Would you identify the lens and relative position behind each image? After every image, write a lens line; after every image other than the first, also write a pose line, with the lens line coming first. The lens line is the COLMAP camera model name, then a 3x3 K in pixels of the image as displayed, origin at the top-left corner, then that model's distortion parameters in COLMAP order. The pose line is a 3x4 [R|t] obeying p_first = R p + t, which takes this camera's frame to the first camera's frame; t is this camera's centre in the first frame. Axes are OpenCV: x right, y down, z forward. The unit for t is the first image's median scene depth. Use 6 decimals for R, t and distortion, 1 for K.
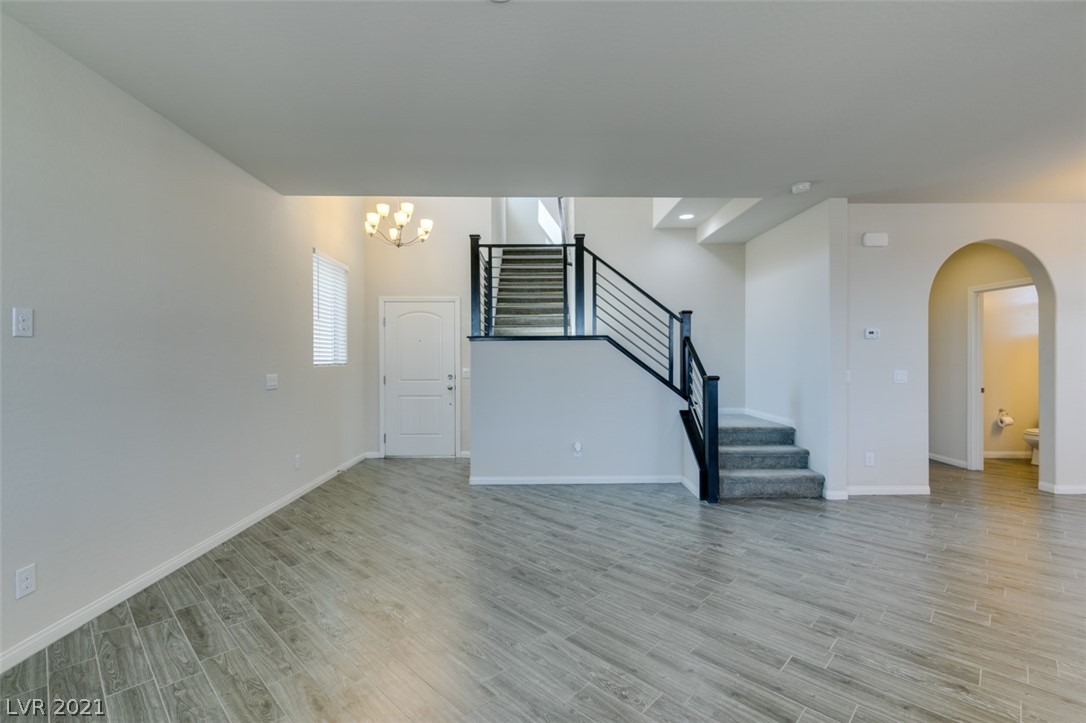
lens RADIAL K [[487.4, 0, 541.8], [0, 487.4, 359.7], [0, 0, 1]] dist [0.004378, -0.000875]
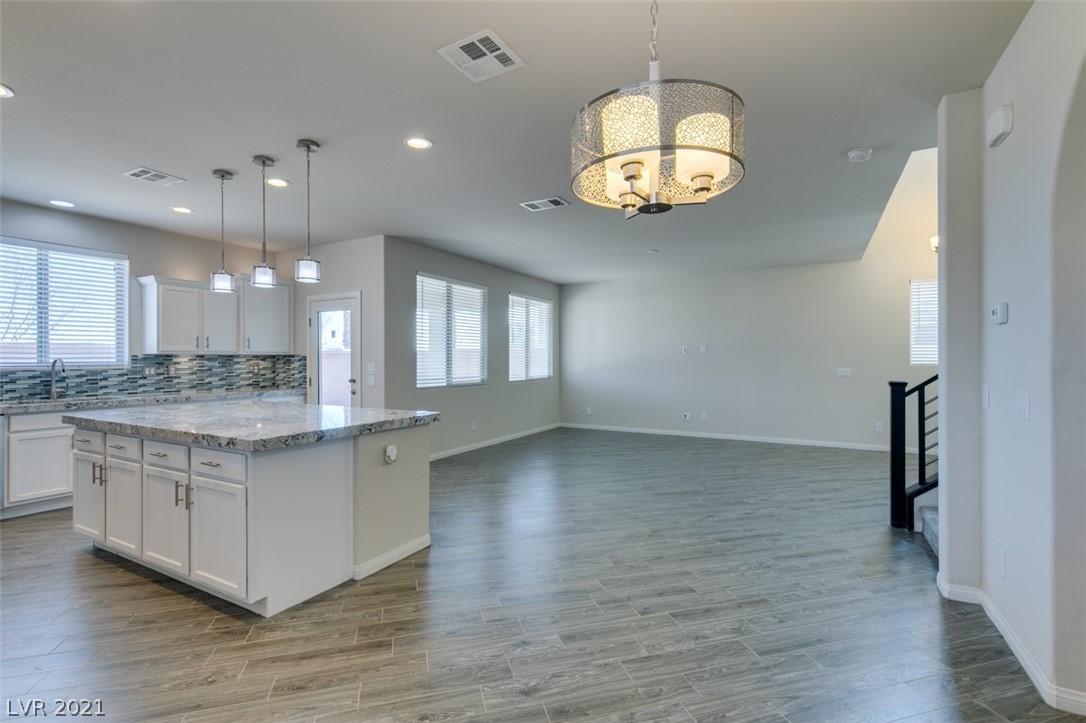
lens RADIAL K [[490.3, 0, 542.0], [0, 490.3, 358.7], [0, 0, 1]] dist [0.004477, -0.000380]
pose [[-0.499424, 0.001516, -0.866356, 1.355630], [-0.001456, 0.999996, 0.002589, -0.007623], [0.866357, 0.002555, -0.499420, 0.845518]]
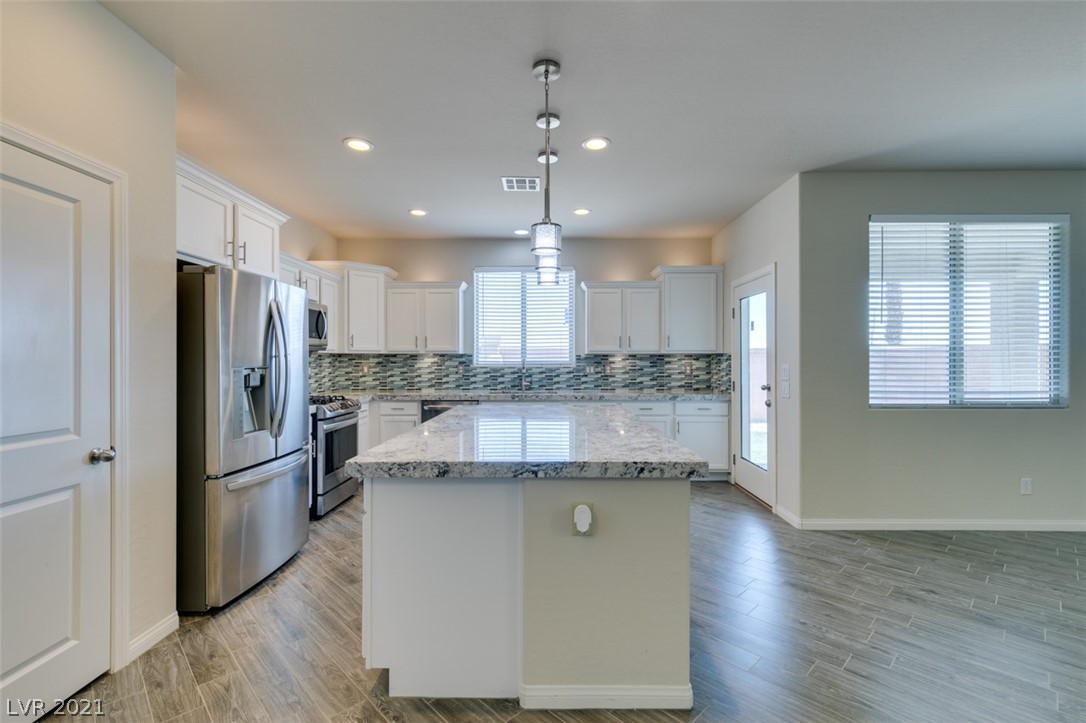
lens RADIAL K [[490.3, 0, 542.0], [0, 490.3, 358.7], [0, 0, 1]] dist [0.004477, -0.000380]
pose [[-0.999624, 0.002977, 0.027270, 0.895767], [0.003027, 0.999994, 0.001808, -0.004687], [-0.027264, 0.001890, -0.999626, 0.722857]]
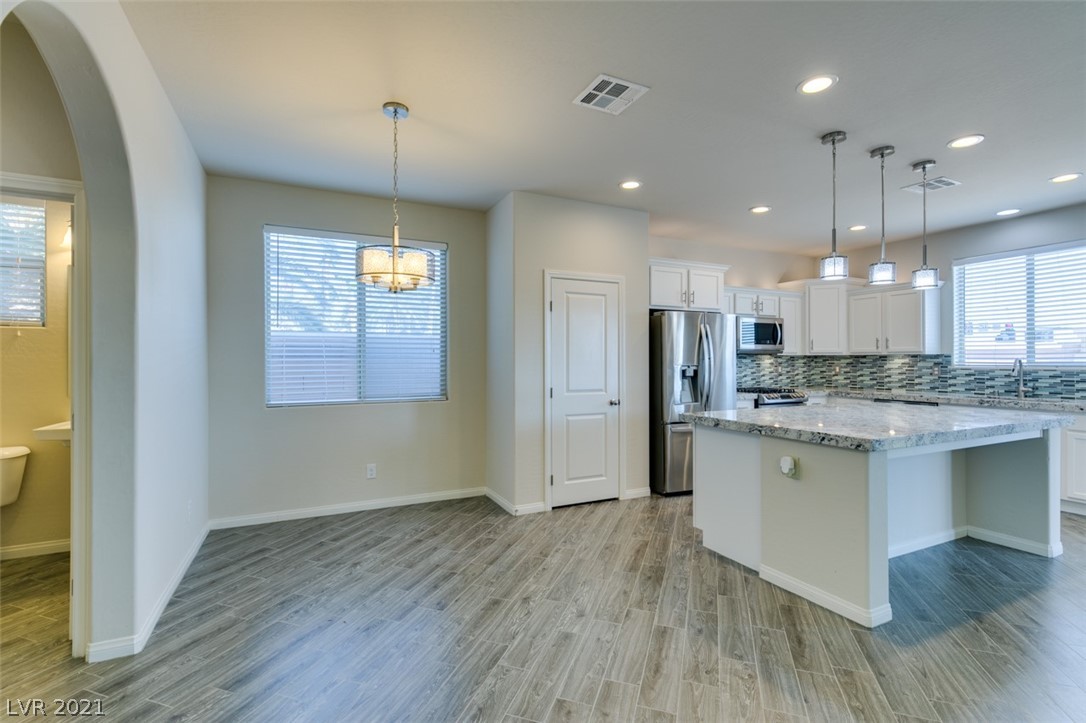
lens RADIAL K [[487.4, 0, 541.8], [0, 487.4, 359.7], [0, 0, 1]] dist [0.004378, -0.000875]
pose [[-0.425549, 0.004607, 0.904924, 0.460474], [0.005825, 0.999980, -0.002351, -0.005388], [-0.904917, 0.004270, -0.425567, 0.855261]]
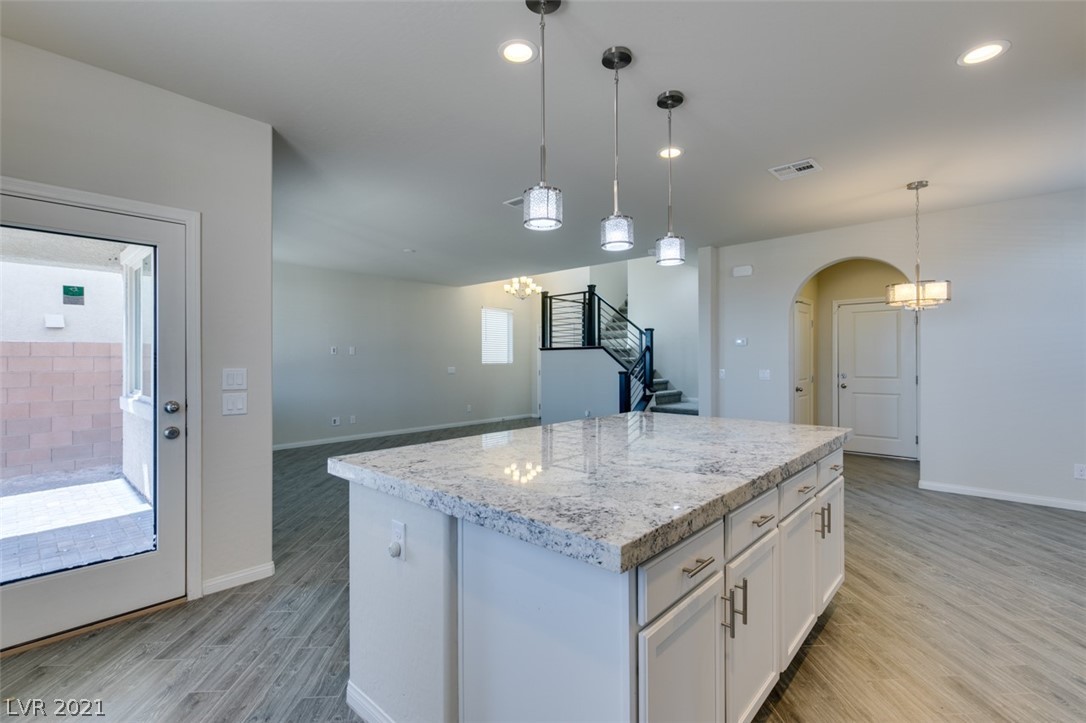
lens RADIAL K [[487.4, 0, 541.8], [0, 487.4, 359.7], [0, 0, 1]] dist [0.004378, -0.000875]
pose [[0.726656, -0.001982, -0.686998, 1.197151], [-0.001017, 0.999992, -0.003961, 0.001991], [0.687001, 0.003577, 0.726648, -0.346860]]
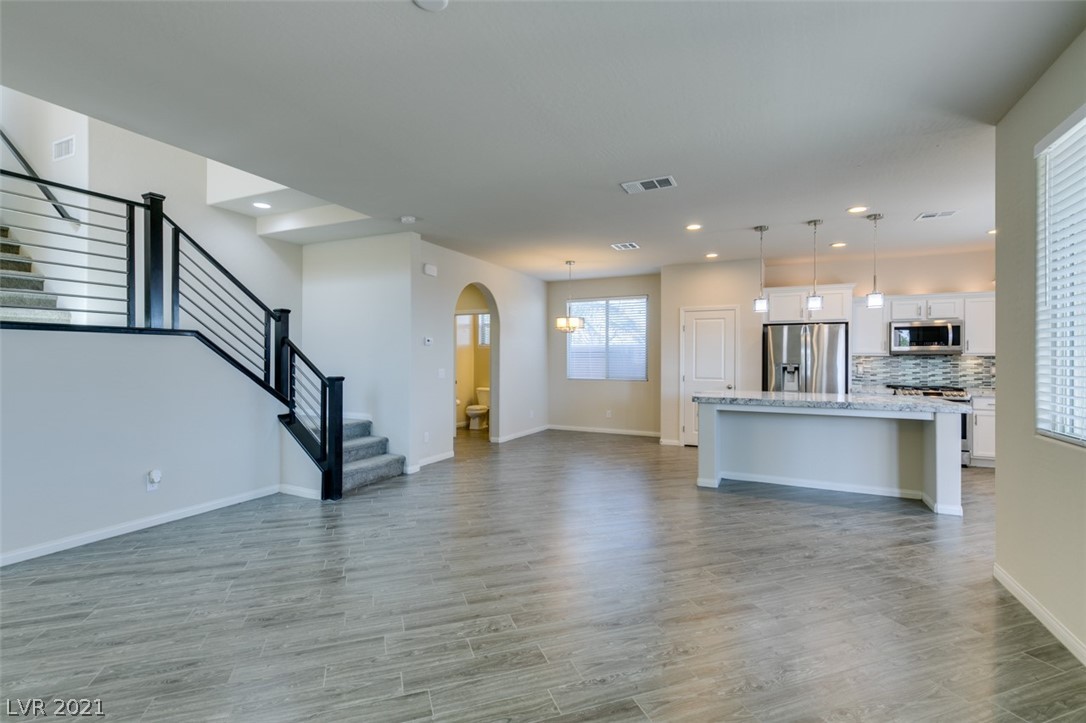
lens RADIAL K [[494.4, 0, 543.0], [0, 494.4, 361.5], [0, 0, 1]] dist [0.004433, 0.000058]
pose [[0.443296, 0.000464, 0.896375, -0.376658], [-0.001194, 0.999999, 0.000072, 0.000347], [-0.896374, -0.001102, 0.443296, 0.134749]]
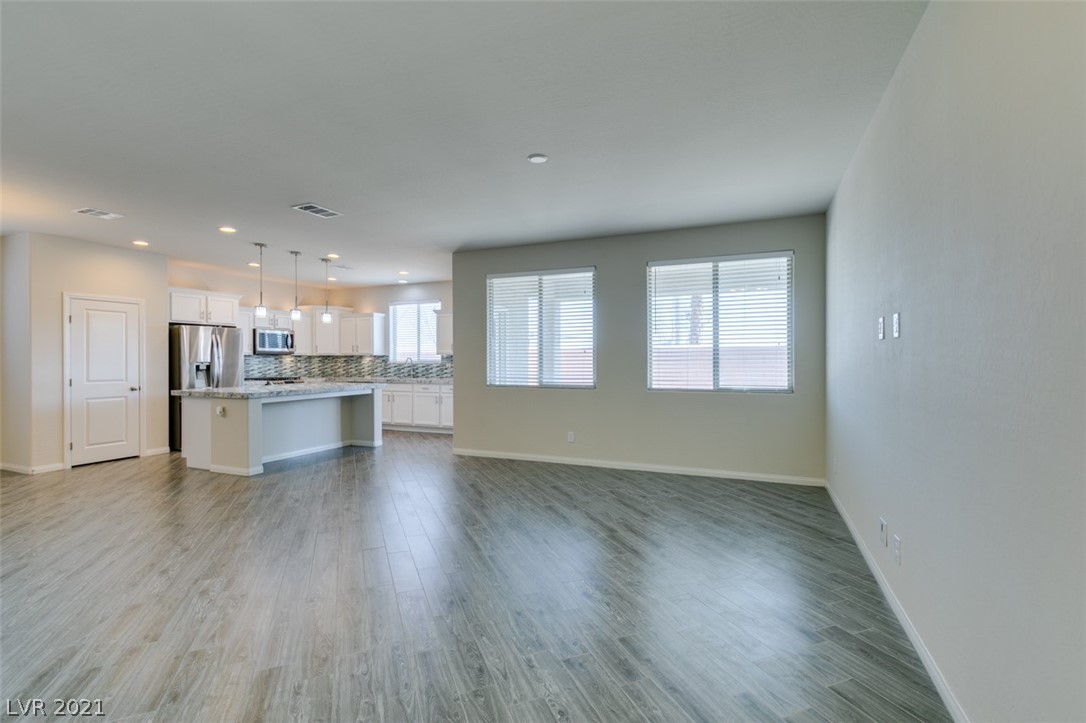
lens RADIAL K [[490.3, 0, 542.0], [0, 490.3, 358.7], [0, 0, 1]] dist [0.004477, -0.000380]
pose [[-0.913769, 0.003913, 0.406214, -0.354374], [0.005699, 0.999979, 0.003186, -0.003544], [-0.406193, 0.005227, -0.913772, 1.117770]]
